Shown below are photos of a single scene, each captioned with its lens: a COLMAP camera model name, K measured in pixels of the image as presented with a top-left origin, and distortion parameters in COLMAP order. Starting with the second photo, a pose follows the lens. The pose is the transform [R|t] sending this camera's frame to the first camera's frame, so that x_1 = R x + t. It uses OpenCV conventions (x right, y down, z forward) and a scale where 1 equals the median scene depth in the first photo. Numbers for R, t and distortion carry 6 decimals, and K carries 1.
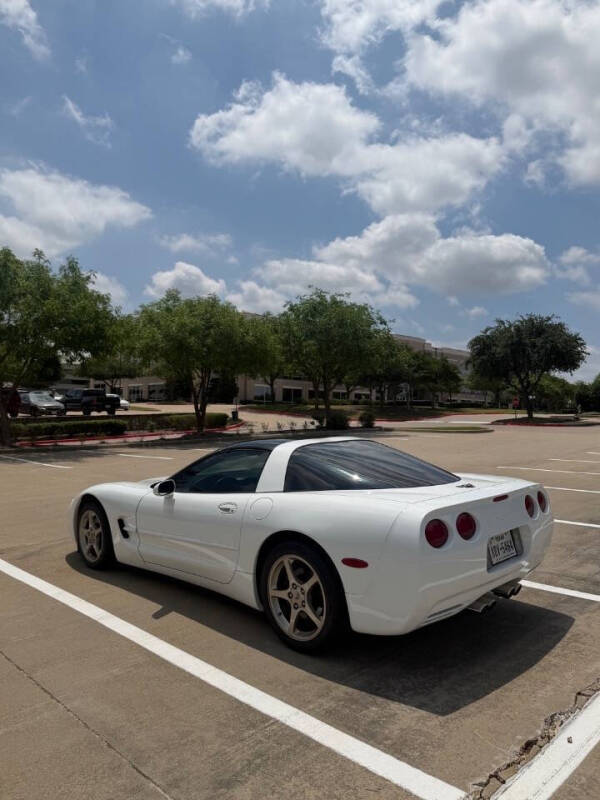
lens RADIAL K [[557.3, 0, 303.5], [0, 557.3, 404.8], [0, 0, 1]] dist [0.006781, -0.002494]
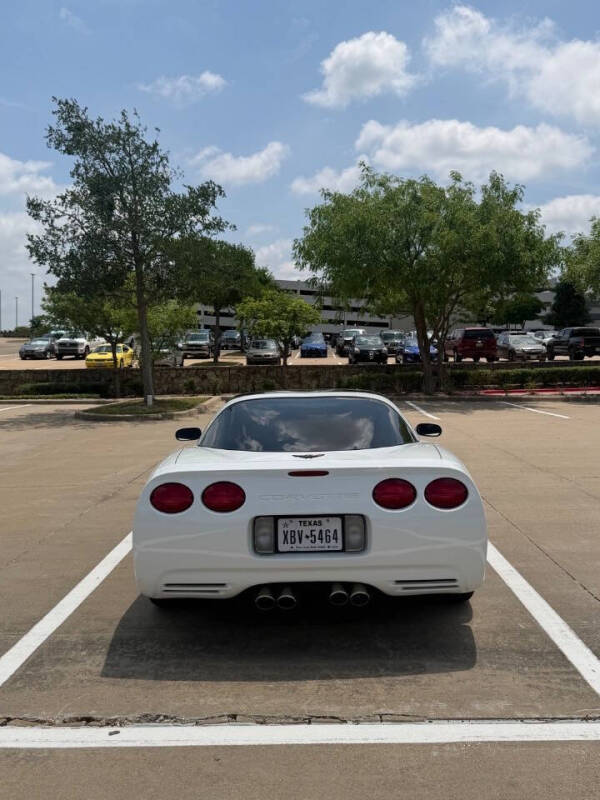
lens RADIAL K [[700.9, 0, 328.3], [0, 700.9, 385.3], [0, 0, 1]] dist [0.010390, -0.002095]
pose [[0.724672, 0.029788, -0.688450, 0.988120], [0.007673, 0.998655, 0.051286, -0.002520], [0.689052, -0.042447, 0.723468, 0.303176]]
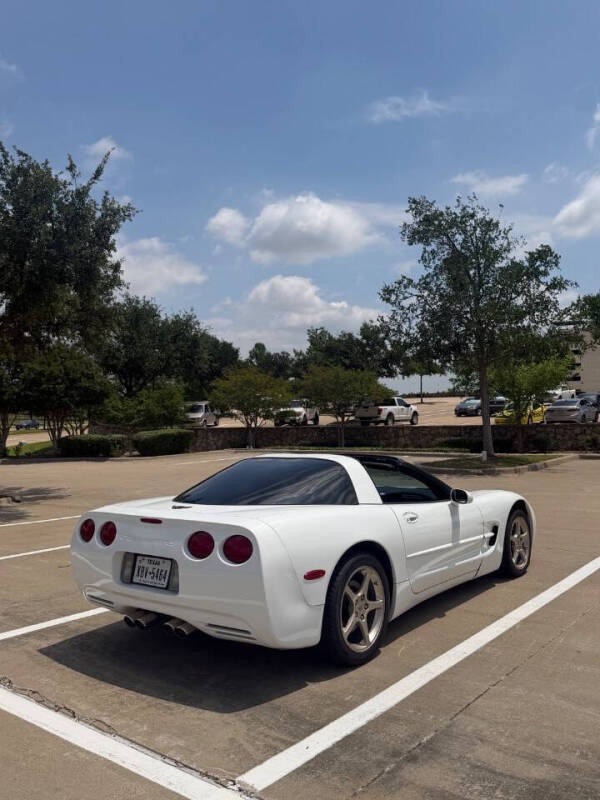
lens RADIAL K [[652.8, 0, 300.0], [0, 652.8, 400.0], [0, 0, 1]] dist [0.025991, -0.013357]
pose [[0.147905, -0.025780, -0.988665, 1.450203], [0.028255, 0.999362, -0.021832, -0.010562], [0.988598, -0.024705, 0.148539, 1.039807]]
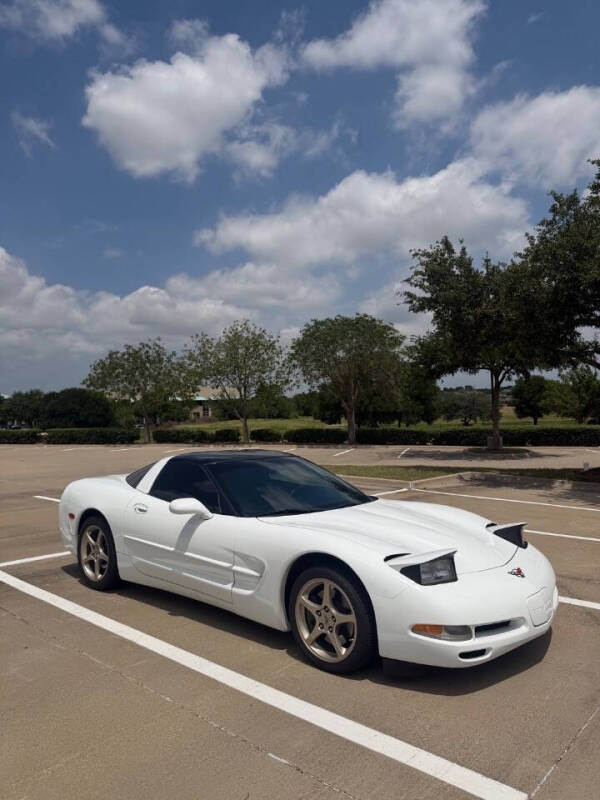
lens RADIAL K [[557.3, 0, 303.5], [0, 557.3, 404.8], [0, 0, 1]] dist [0.006781, -0.002494]
pose [[-0.994449, 0.017712, -0.103721, -0.035179], [0.022884, 0.998542, -0.048892, 0.026357], [0.102704, -0.050994, -0.993404, 2.793115]]
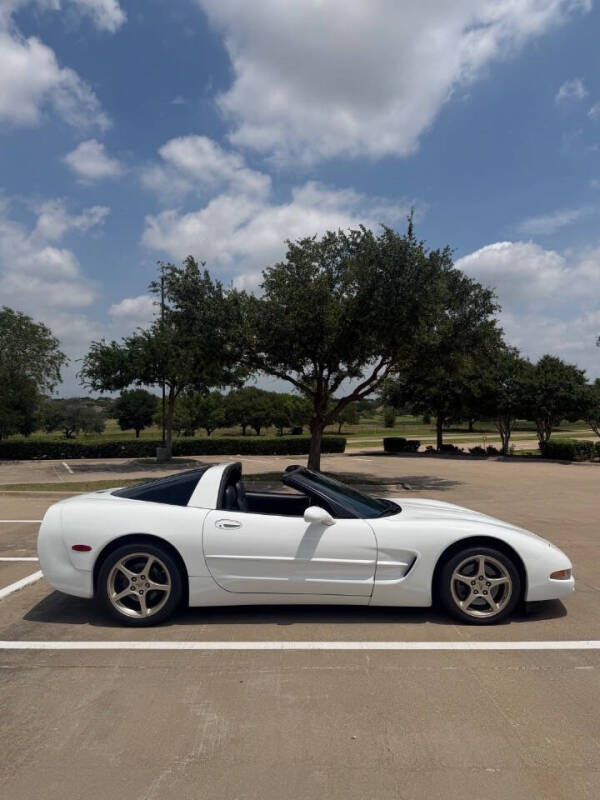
lens RADIAL K [[557.3, 0, 303.5], [0, 557.3, 404.8], [0, 0, 1]] dist [0.006781, -0.002494]
pose [[-0.700826, -0.018442, -0.713094, 0.983024], [0.026918, 0.998270, -0.052272, 0.000876], [0.712825, -0.055829, -0.699117, 2.442470]]
